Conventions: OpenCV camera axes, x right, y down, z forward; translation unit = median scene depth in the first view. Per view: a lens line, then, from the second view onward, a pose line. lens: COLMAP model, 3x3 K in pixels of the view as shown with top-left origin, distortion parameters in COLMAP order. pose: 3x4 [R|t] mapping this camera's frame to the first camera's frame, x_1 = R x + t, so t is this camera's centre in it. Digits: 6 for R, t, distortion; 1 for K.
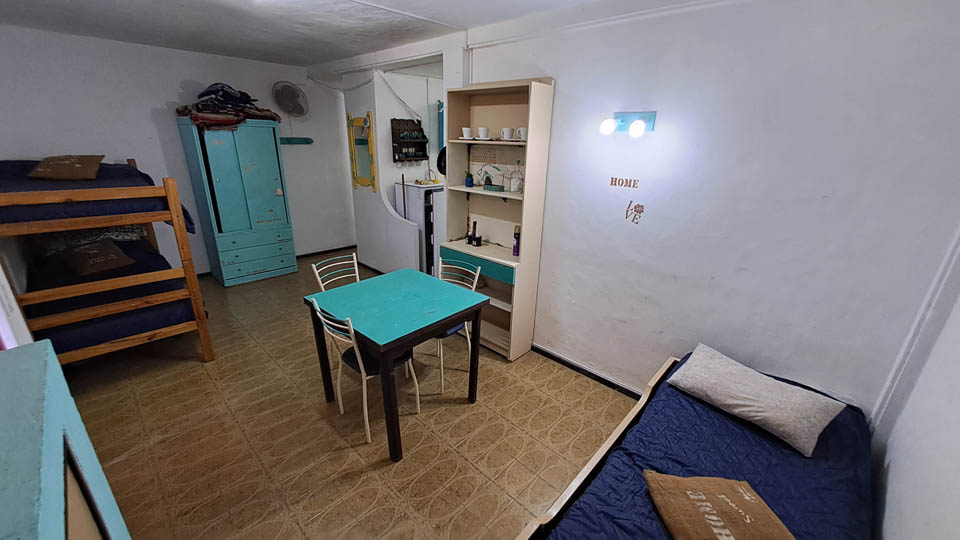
lens RADIAL K [[371.9, 0, 481.3], [0, 371.9, 268.0], [0, 0, 1]] dist [-0.001502, -0.000282]
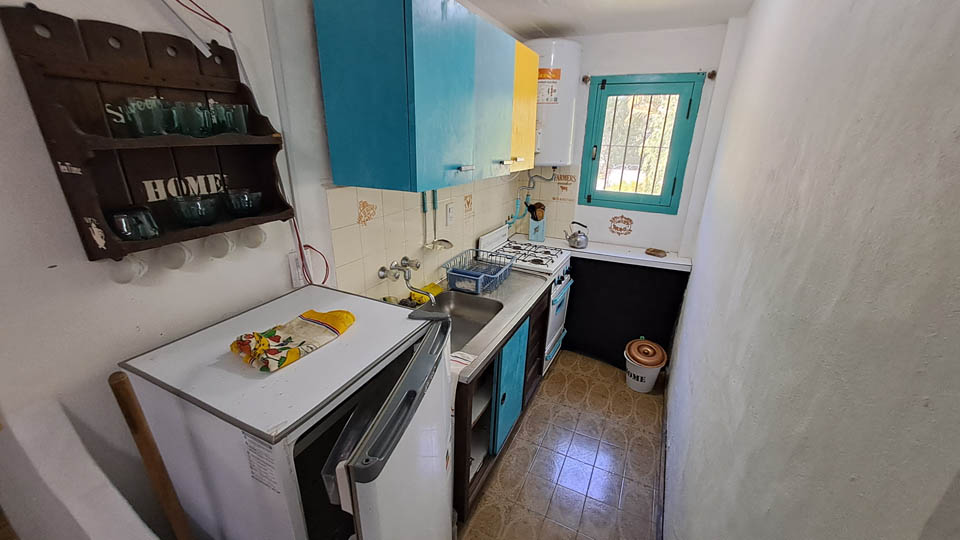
lens RADIAL K [[373.5, 0, 478.6], [0, 373.5, 268.8], [0, 0, 1]] dist [-0.000492, -0.000150]
pose [[0.951927, -0.110399, 0.285740, -0.118819], [0.103856, 0.993866, 0.038002, -0.304531], [-0.288182, -0.006499, 0.957554, 0.871981]]
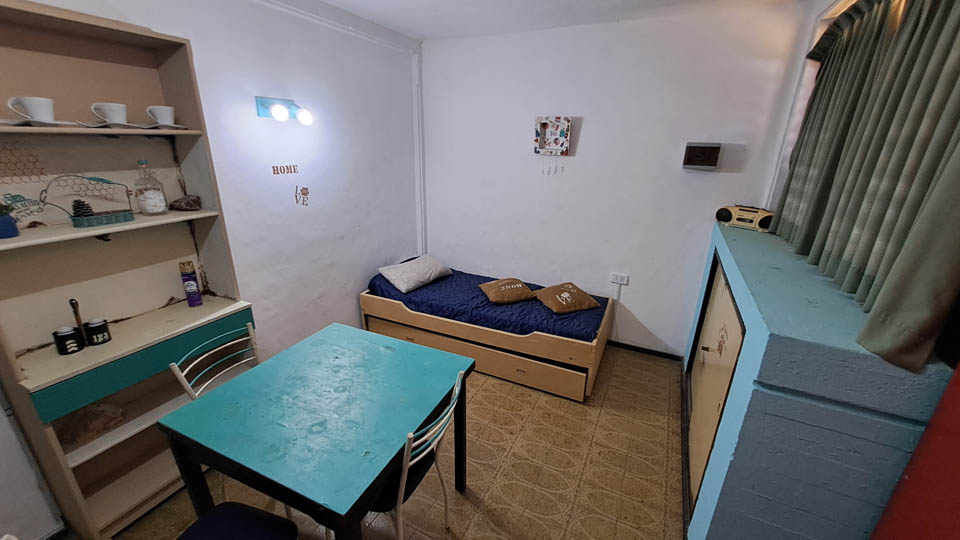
lens RADIAL K [[373.5, 0, 478.6], [0, 373.5, 268.8], [0, 0, 1]] dist [-0.000492, -0.000150]
pose [[-0.282825, -0.348252, 0.893717, -0.459712], [0.290393, 0.856942, 0.425819, -0.169295], [-0.914156, 0.379961, -0.141235, 0.467259]]
